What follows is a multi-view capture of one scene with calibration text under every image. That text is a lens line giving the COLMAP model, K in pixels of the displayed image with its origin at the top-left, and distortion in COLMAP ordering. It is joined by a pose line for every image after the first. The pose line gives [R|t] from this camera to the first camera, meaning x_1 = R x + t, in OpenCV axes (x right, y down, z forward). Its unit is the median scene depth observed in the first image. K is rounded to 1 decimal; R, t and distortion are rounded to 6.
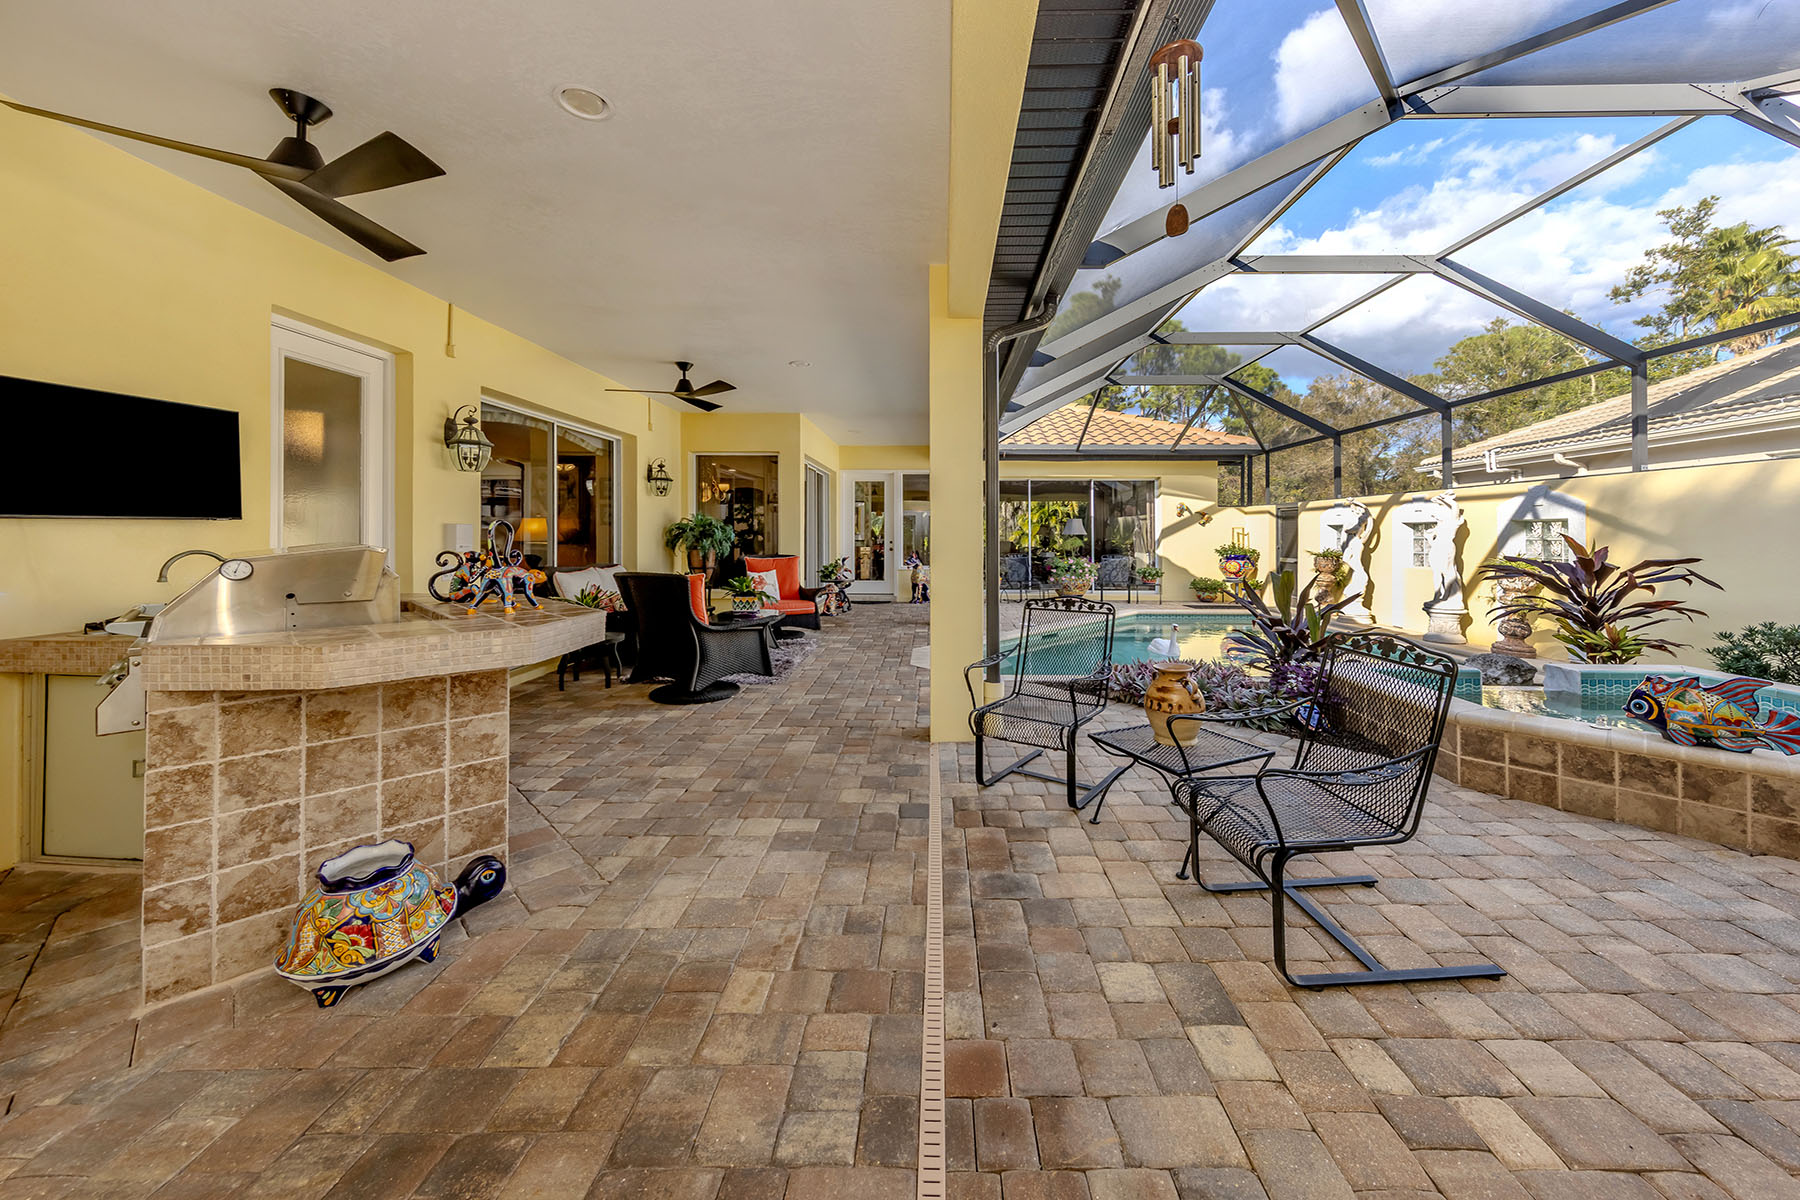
lens RADIAL K [[683.7, 0, 898.2], [0, 683.7, 539.7], [0, 0, 1]] dist [0.021847, 0.000006]
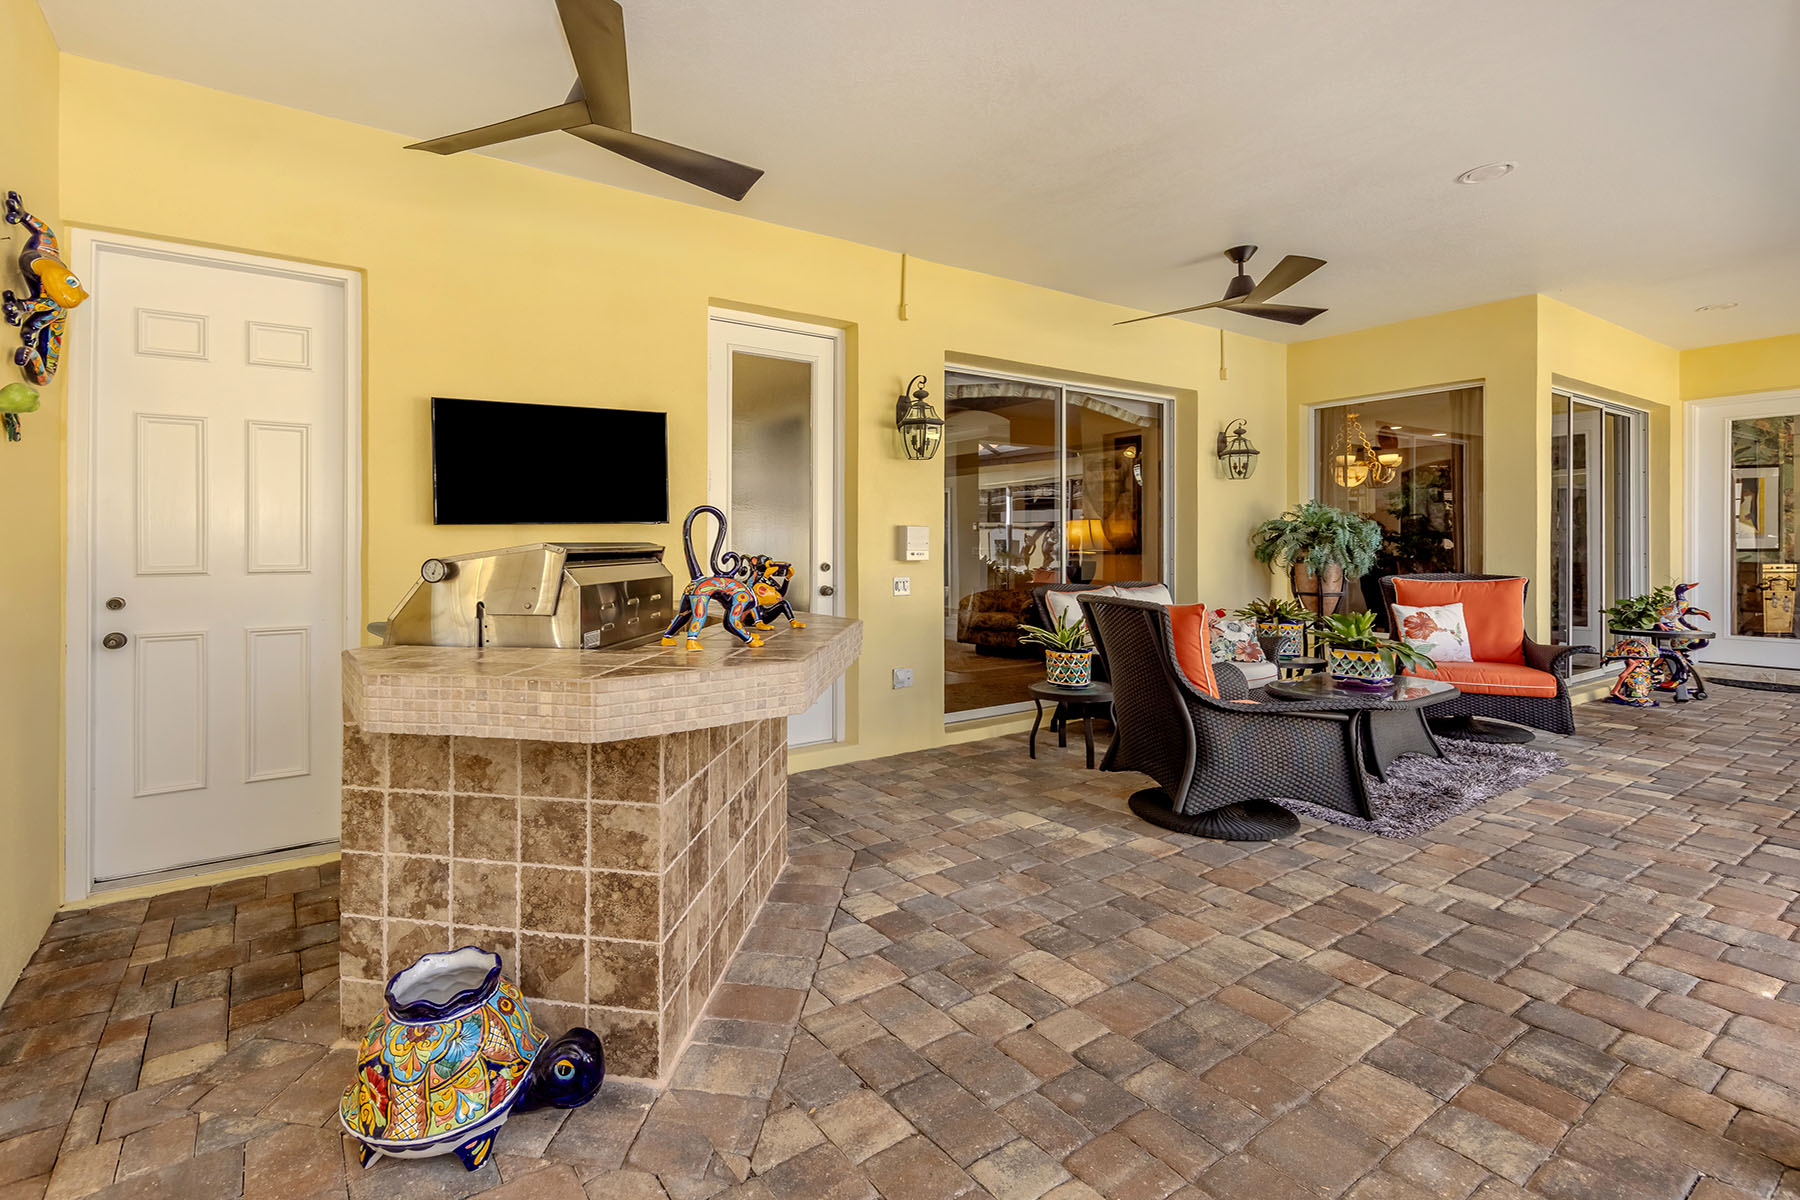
lens RADIAL K [[760.8, 0, 900.2], [0, 760.8, 559.4], [0, 0, 1]] dist [0.010039, -0.000121]
pose [[0.571922, 0.002892, -0.820303, 0.091345], [0.000005, 0.999994, 0.003528, 0.014563], [0.820308, -0.002022, 0.571919, 0.534591]]
